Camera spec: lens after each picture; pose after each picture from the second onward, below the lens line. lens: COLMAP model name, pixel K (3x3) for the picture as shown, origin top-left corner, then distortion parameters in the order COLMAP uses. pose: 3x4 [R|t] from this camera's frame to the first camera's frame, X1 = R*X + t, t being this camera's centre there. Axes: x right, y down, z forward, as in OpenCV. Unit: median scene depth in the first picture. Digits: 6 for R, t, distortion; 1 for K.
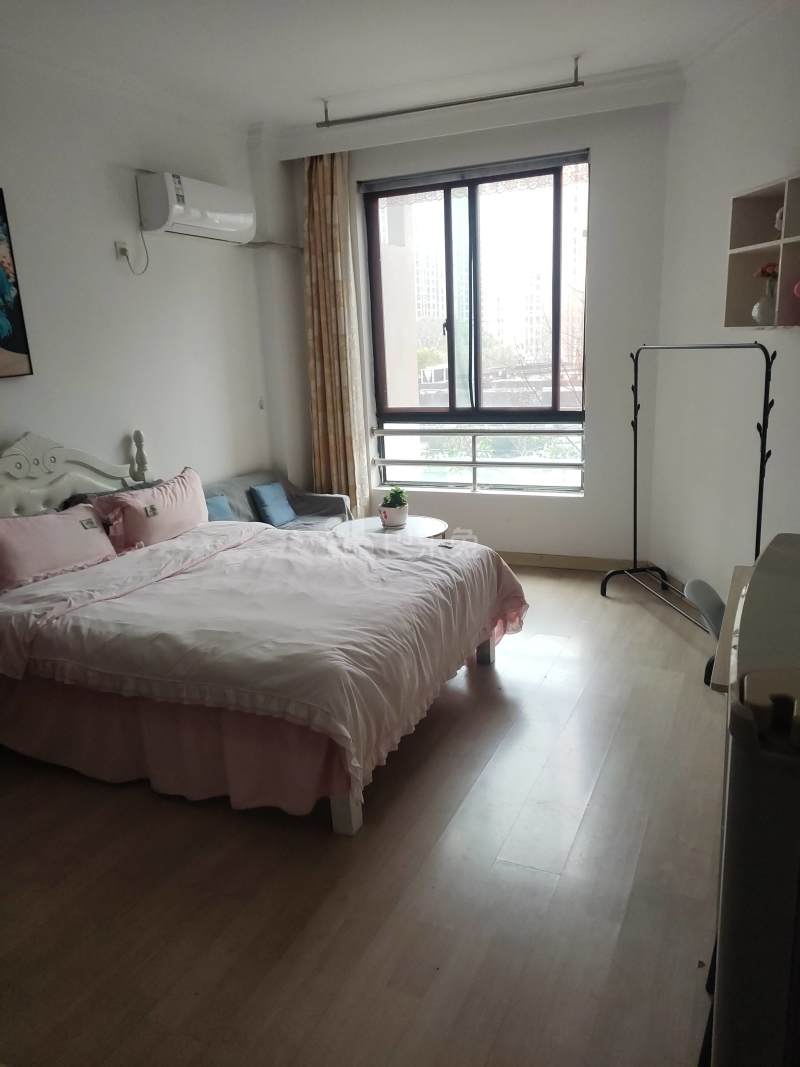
lens RADIAL K [[791.7, 0, 400.0], [0, 791.7, 533.5], [0, 0, 1]] dist [0.086701, -0.106443]
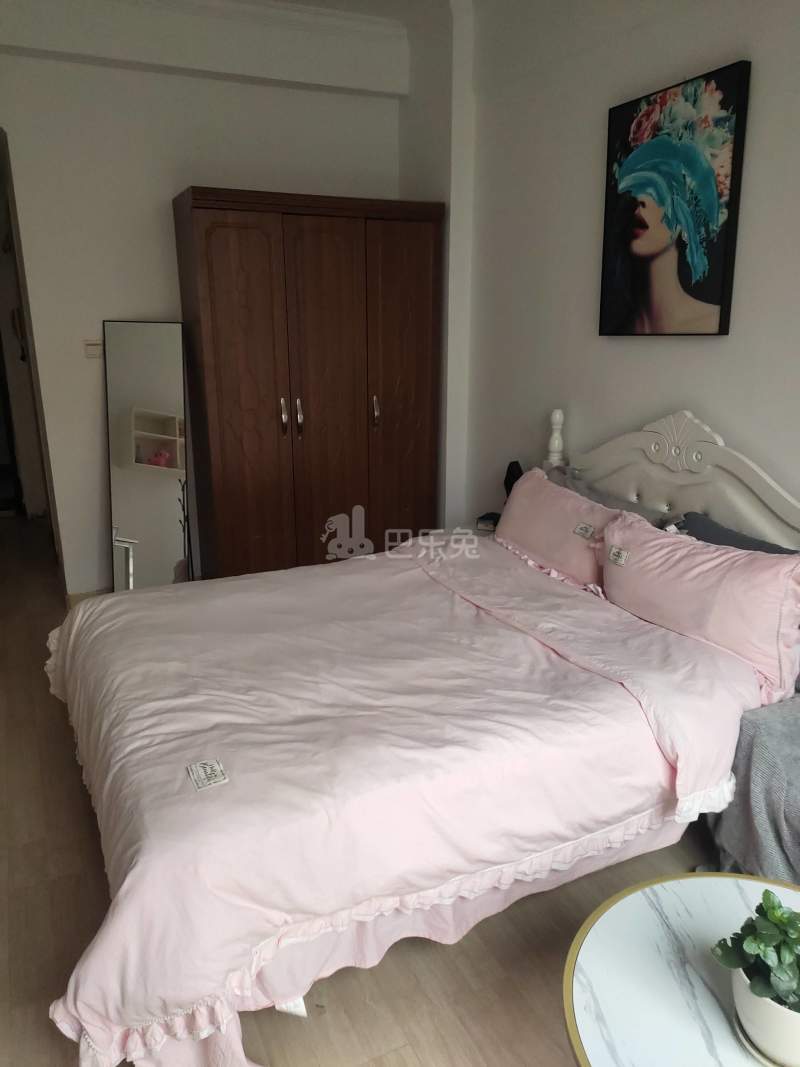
lens RADIAL K [[791.7, 0, 400.0], [0, 791.7, 533.5], [0, 0, 1]] dist [0.086701, -0.106443]
pose [[-0.635063, 0.255445, -0.729001, 0.264817], [-0.159564, 0.880005, 0.447360, -0.299936], [0.755800, 0.400424, -0.518099, 1.162754]]
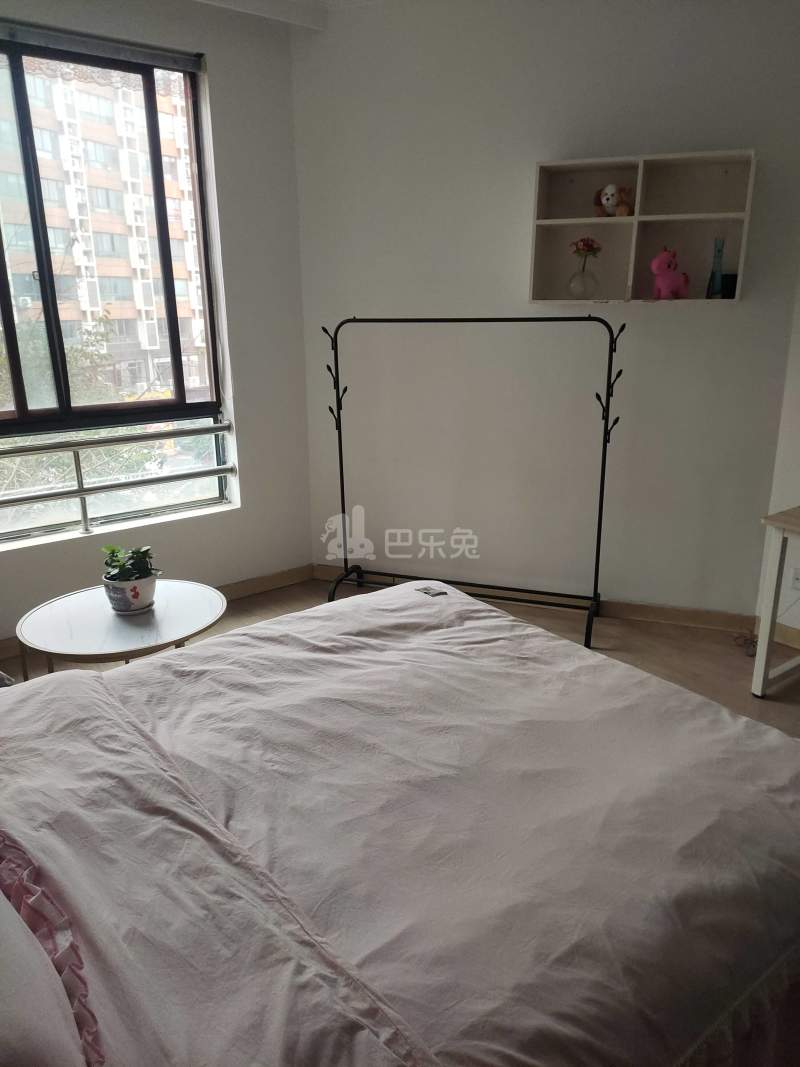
lens RADIAL K [[791.7, 0, 400.0], [0, 791.7, 533.5], [0, 0, 1]] dist [0.086701, -0.106443]
pose [[0.457057, -0.216676, 0.862641, -0.513845], [0.198834, 0.970219, 0.138348, -0.129382], [-0.866928, 0.108290, 0.486528, 0.614966]]
